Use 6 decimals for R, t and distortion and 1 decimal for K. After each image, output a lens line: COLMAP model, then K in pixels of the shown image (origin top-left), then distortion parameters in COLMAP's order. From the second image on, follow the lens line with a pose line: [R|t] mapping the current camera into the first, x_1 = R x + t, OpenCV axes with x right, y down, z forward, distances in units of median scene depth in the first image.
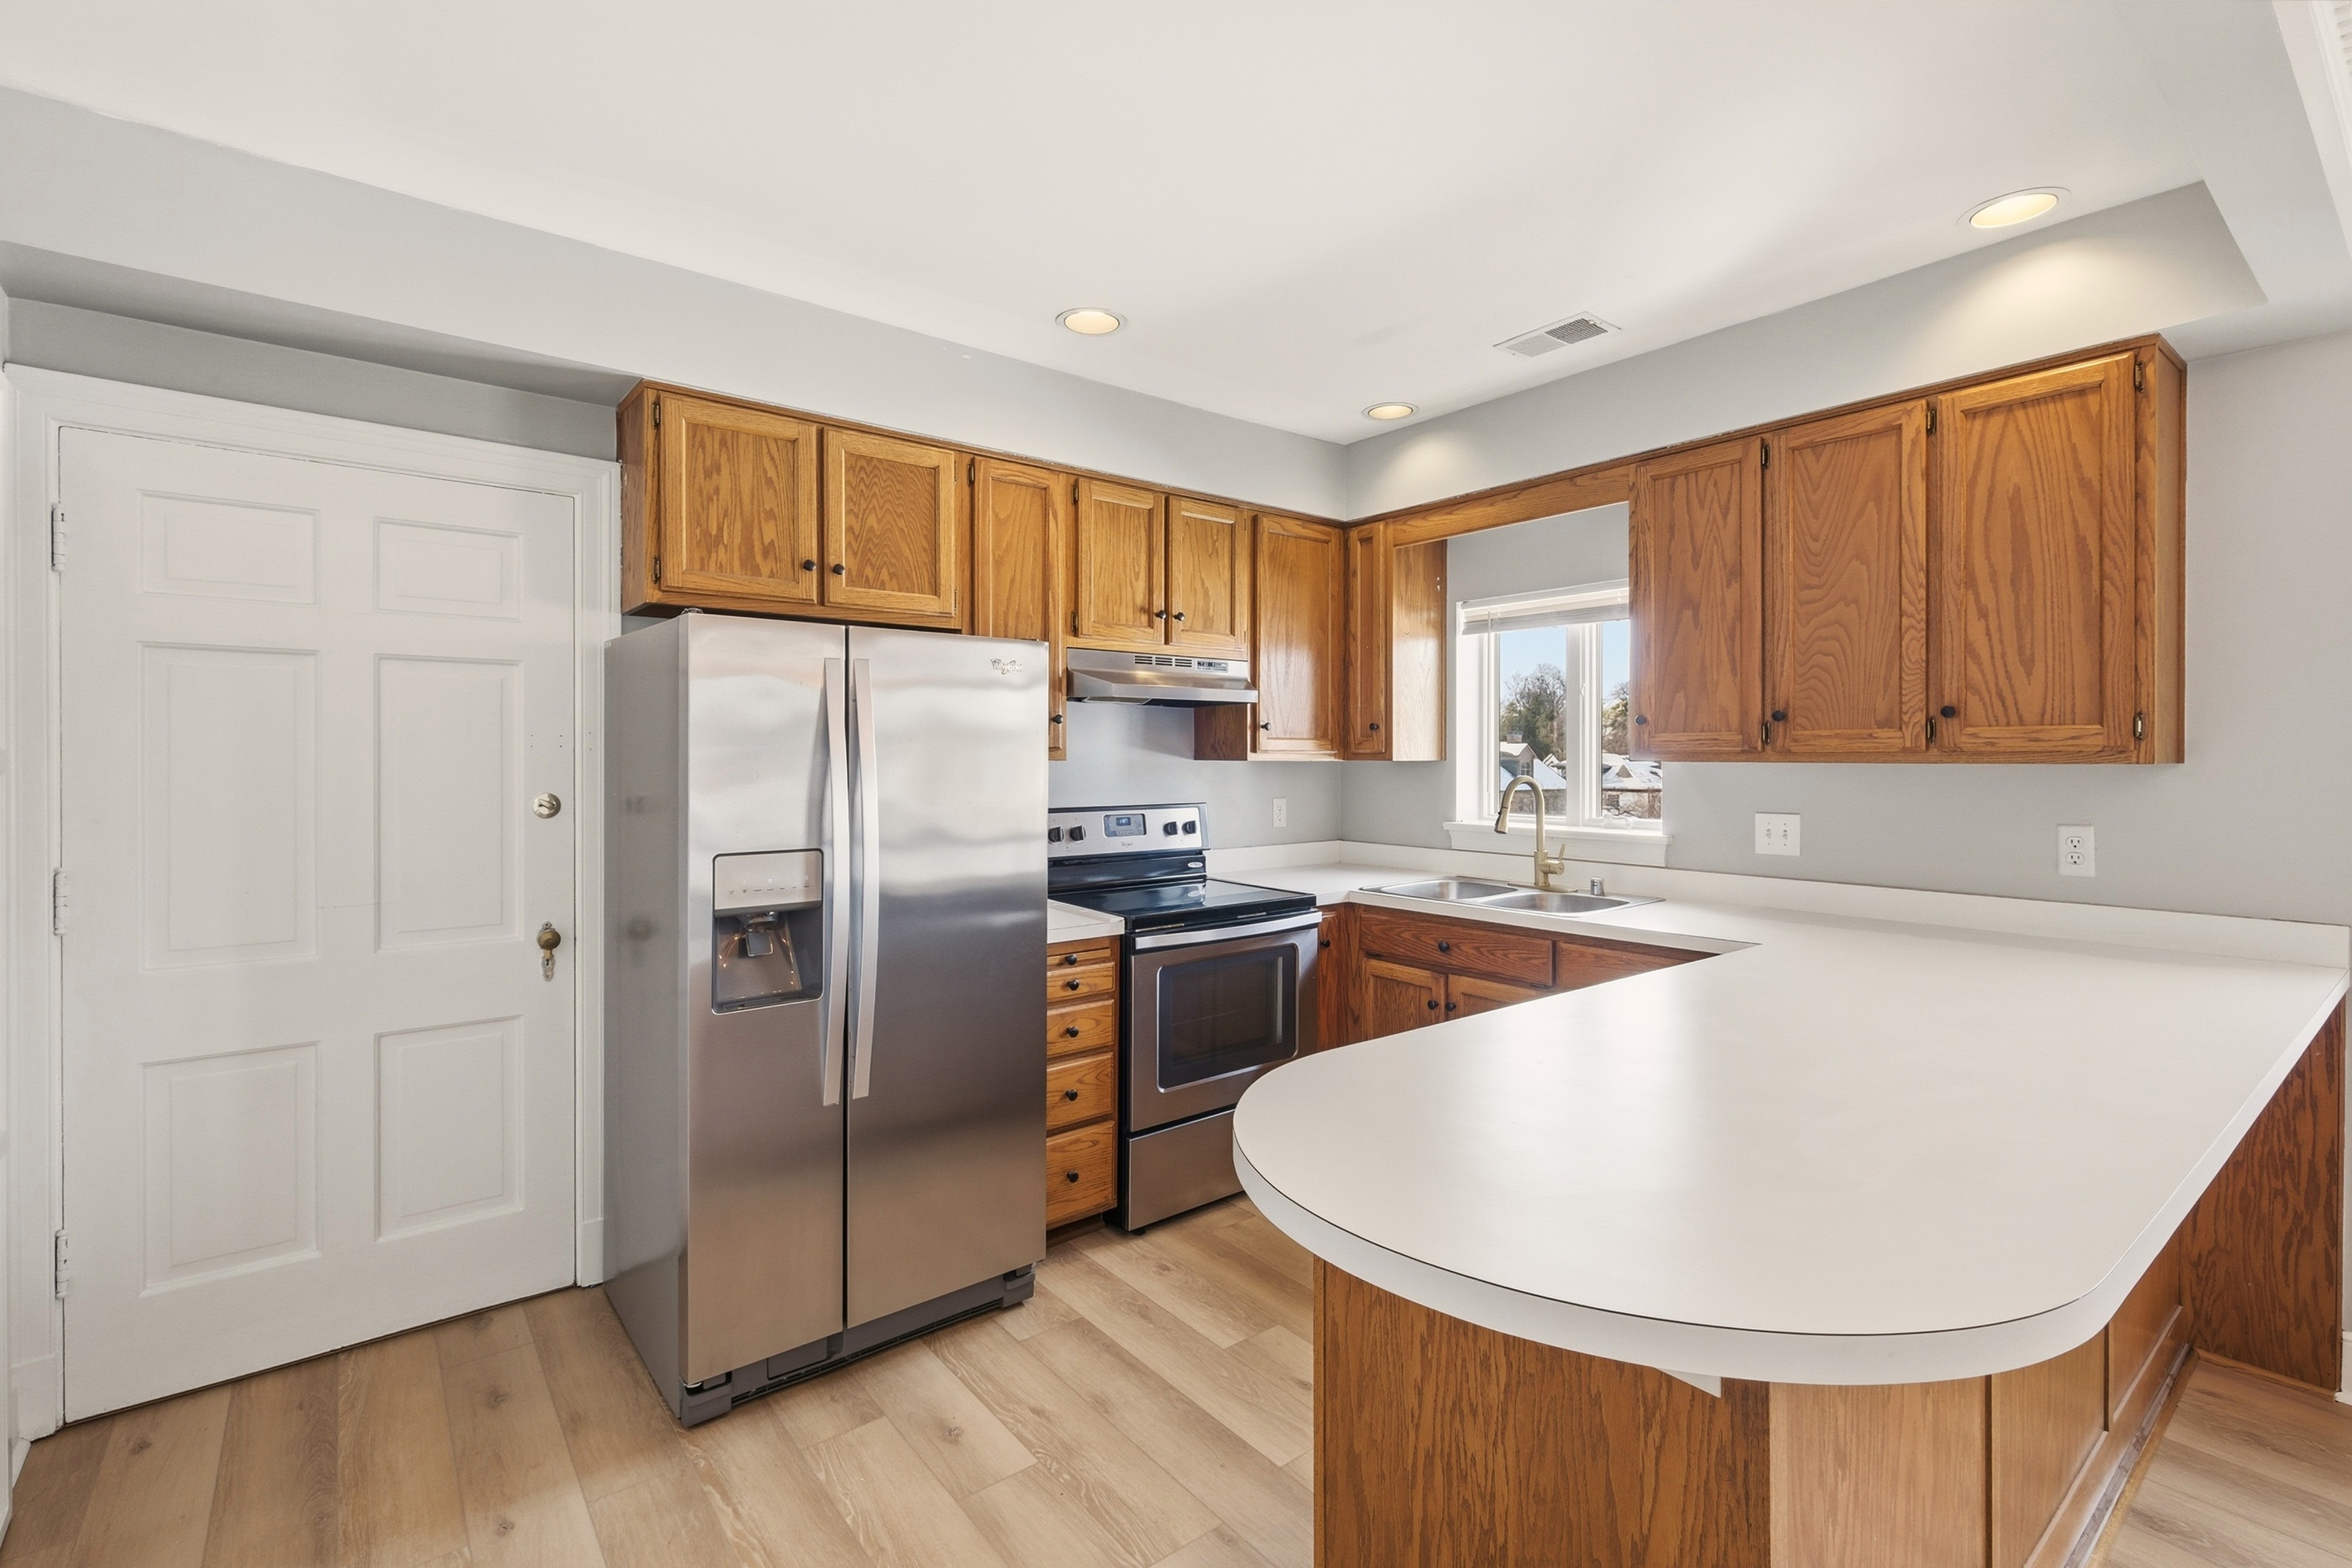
lens RADIAL K [[1050.1, 0, 1177.1], [0, 1050.1, 759.8], [0, 0, 1]] dist [-0.000246, 0.000047]
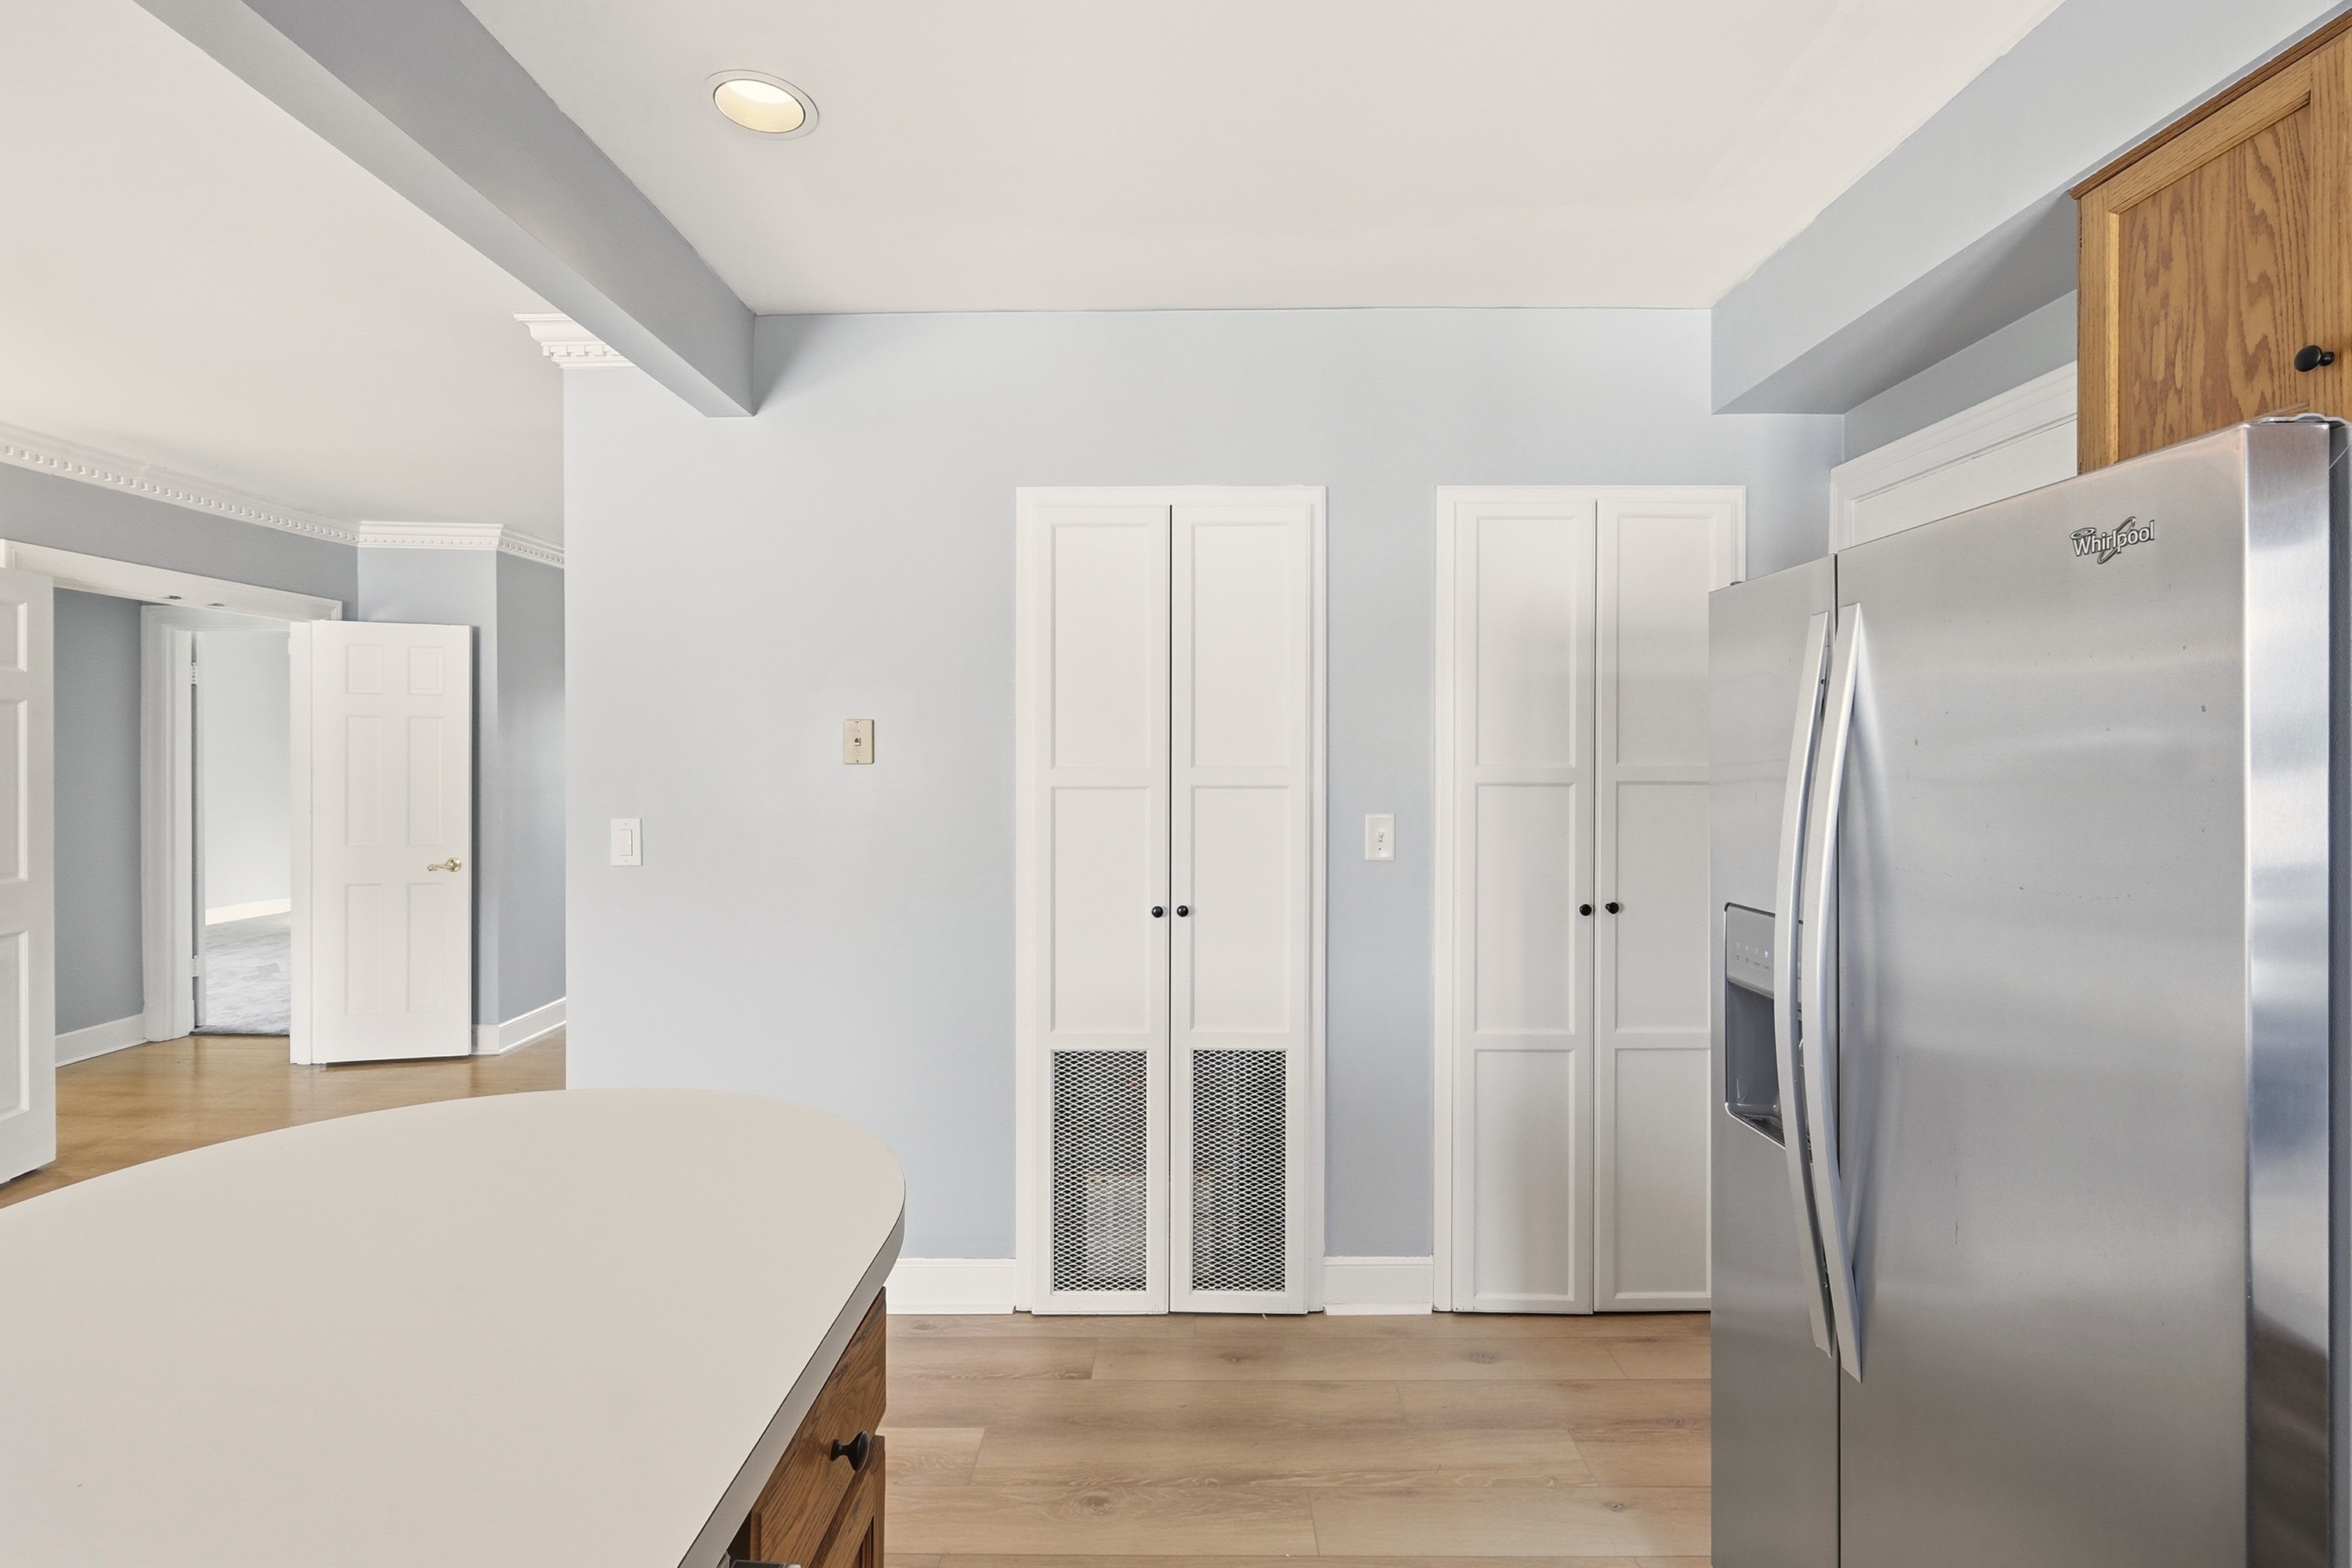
lens RADIAL K [[1066.4, 0, 1178.2], [0, 1066.4, 762.9], [0, 0, 1]] dist [-0.000393, -0.000015]
pose [[-0.626679, -0.002845, -0.779272, 0.292934], [-0.005532, 0.999984, 0.000797, -0.006041], [0.779258, 0.004810, -0.626685, 0.832072]]
